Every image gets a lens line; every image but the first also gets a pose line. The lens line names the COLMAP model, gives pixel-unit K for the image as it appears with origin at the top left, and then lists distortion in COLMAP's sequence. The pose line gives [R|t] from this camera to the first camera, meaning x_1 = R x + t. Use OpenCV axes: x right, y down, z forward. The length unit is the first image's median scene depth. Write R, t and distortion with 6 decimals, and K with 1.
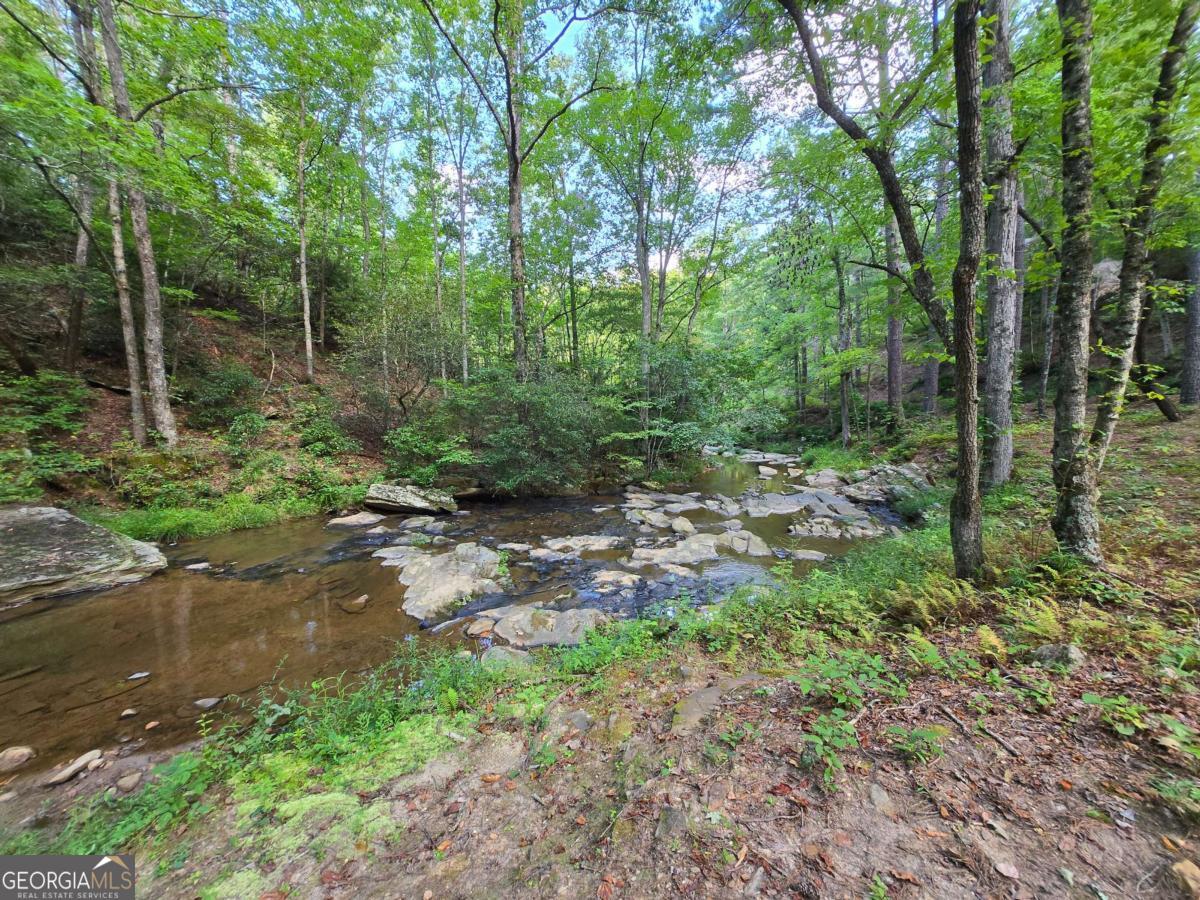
lens RADIAL K [[469.4, 0, 602.6], [0, 469.4, 449.5], [0, 0, 1]] dist [0.001318, 0.000228]
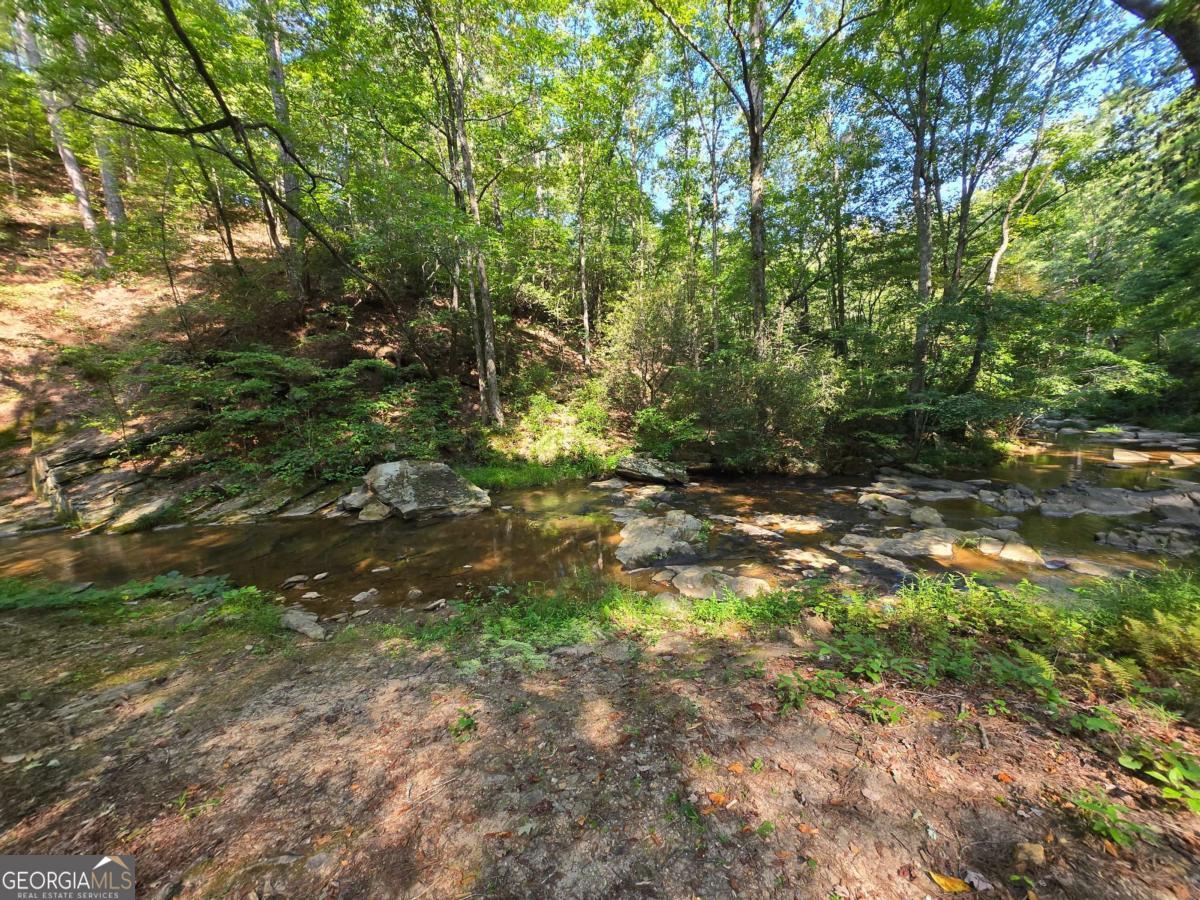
lens RADIAL K [[469.4, 0, 602.6], [0, 469.4, 449.5], [0, 0, 1]] dist [0.001318, 0.000228]
pose [[0.845073, 0.030126, -0.533801, 0.120100], [0.001006, 0.998320, 0.057934, -0.013642], [0.534650, -0.049495, 0.843623, -0.053701]]
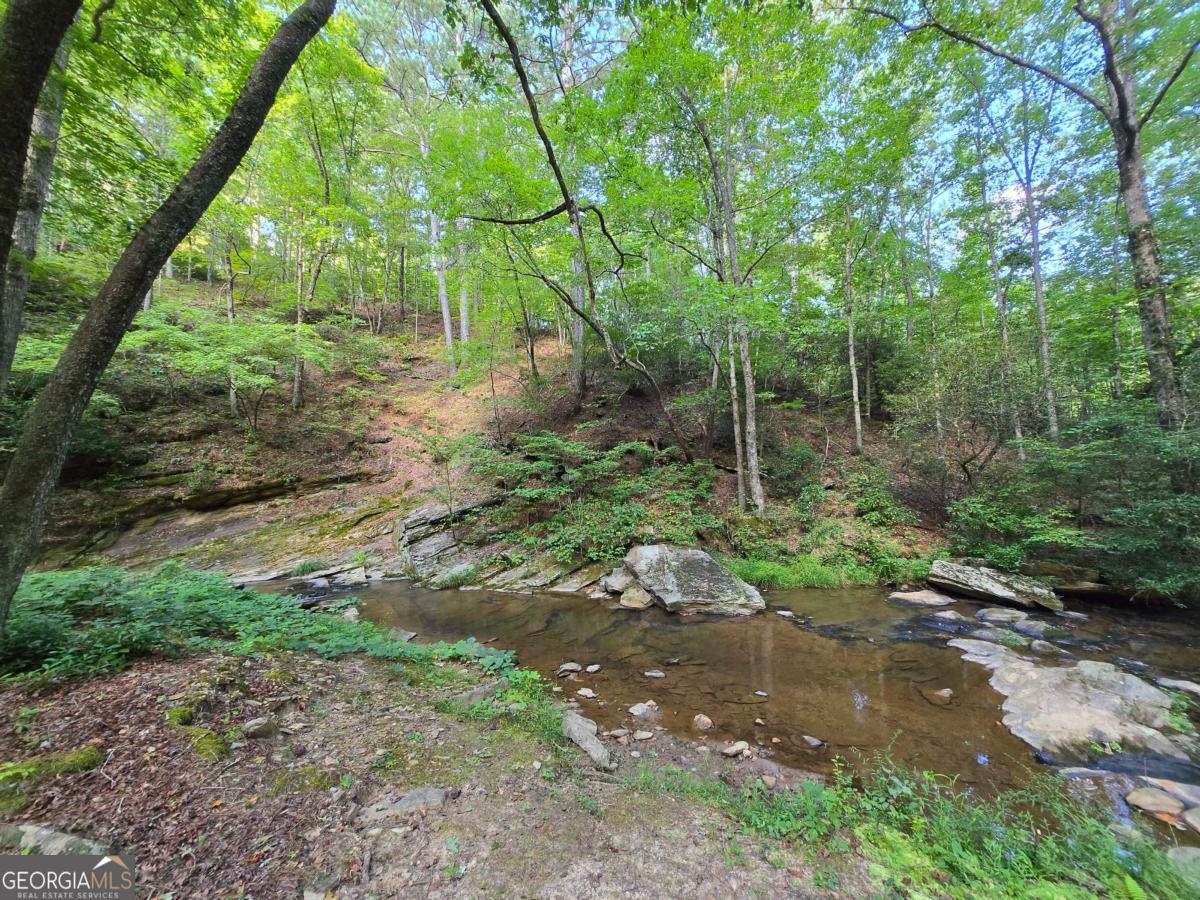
lens RADIAL K [[466.8, 0, 600.0], [0, 466.8, 450.0], [0, 0, 1]] dist [-0.000371, -0.000418]
pose [[0.500330, -0.081637, -0.861977, -0.018935], [-0.041246, 0.992168, -0.117908, -0.005165], [0.864852, 0.094546, 0.493044, -0.030018]]
